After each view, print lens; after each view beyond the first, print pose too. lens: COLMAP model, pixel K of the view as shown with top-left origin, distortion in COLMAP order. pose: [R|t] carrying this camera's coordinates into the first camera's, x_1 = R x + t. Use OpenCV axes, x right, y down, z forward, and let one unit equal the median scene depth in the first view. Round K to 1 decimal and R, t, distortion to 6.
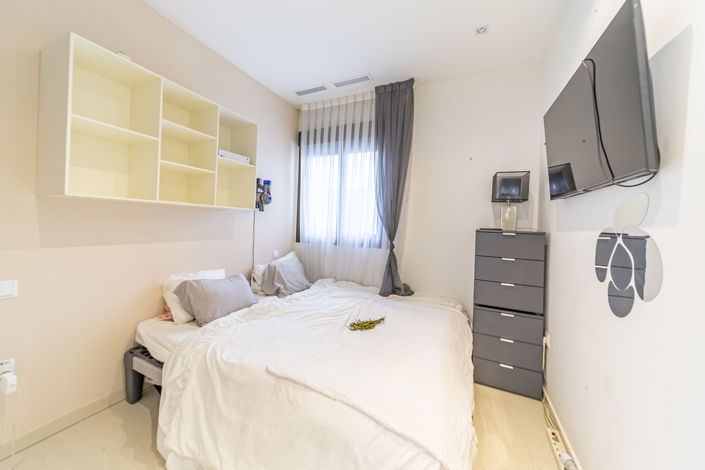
lens RADIAL K [[250.6, 0, 350.8], [0, 250.6, 228.8], [0, 0, 1]] dist [0.002137, -0.000097]
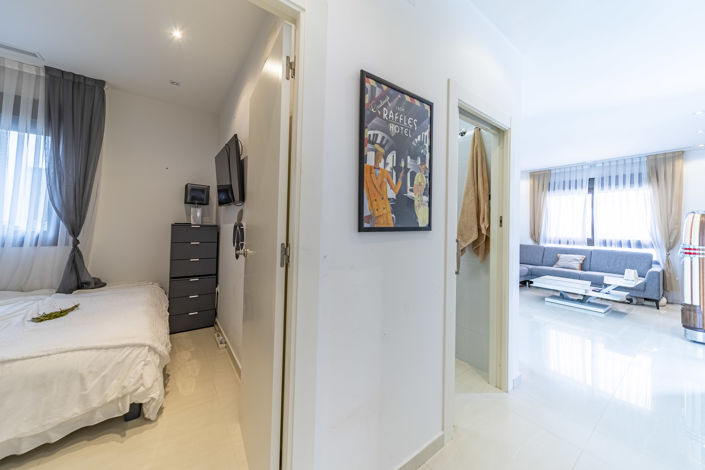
lens RADIAL K [[250.6, 0, 355.8], [0, 250.6, 220.3], [0, 0, 1]] dist [0.002137, -0.000097]
pose [[0.461712, 0.001276, 0.887029, -0.220123], [0.007293, 0.999960, -0.005234, -0.001555], [-0.887000, 0.008885, 0.461684, -0.463770]]
